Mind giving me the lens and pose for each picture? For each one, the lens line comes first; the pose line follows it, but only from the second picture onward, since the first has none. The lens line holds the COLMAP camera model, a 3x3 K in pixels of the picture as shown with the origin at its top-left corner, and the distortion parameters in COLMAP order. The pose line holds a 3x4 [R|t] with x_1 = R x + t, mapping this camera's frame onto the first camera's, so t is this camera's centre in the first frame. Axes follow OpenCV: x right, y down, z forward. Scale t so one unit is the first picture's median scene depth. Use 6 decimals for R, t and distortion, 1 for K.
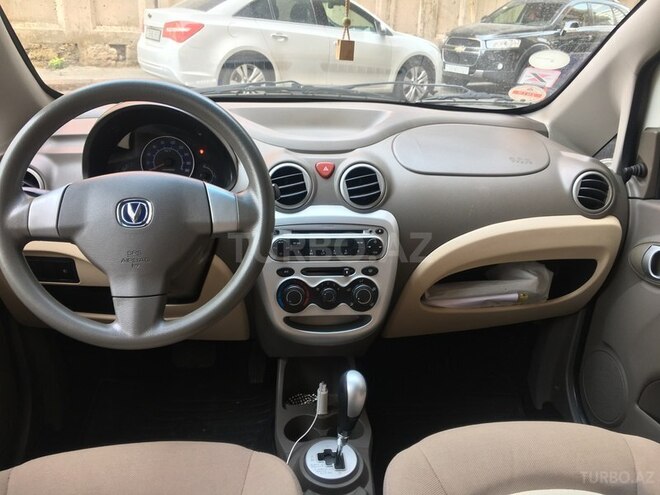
lens RADIAL K [[582.2, 0, 330.0], [0, 582.2, 247.5], [0, 0, 1]] dist [0.005021, -0.004253]
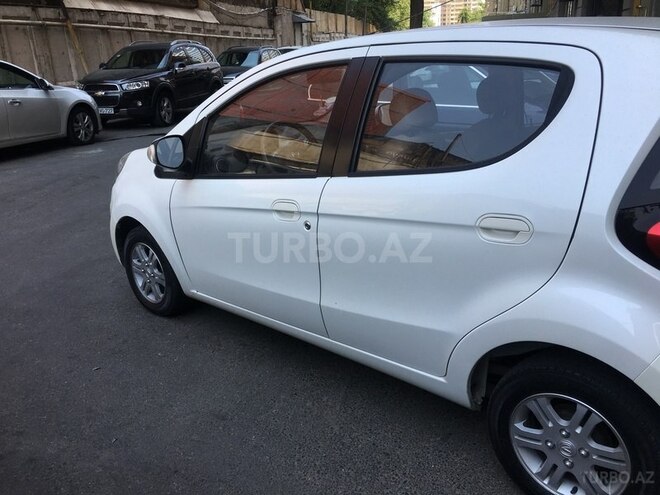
lens RADIAL K [[582.2, 0, 330.0], [0, 582.2, 247.5], [0, 0, 1]] dist [0.005021, -0.004253]
pose [[0.776918, -0.266083, 0.570612, -0.175880], [0.295700, 0.954339, 0.042408, 0.044244], [-0.555841, 0.135782, 0.820124, -0.186690]]
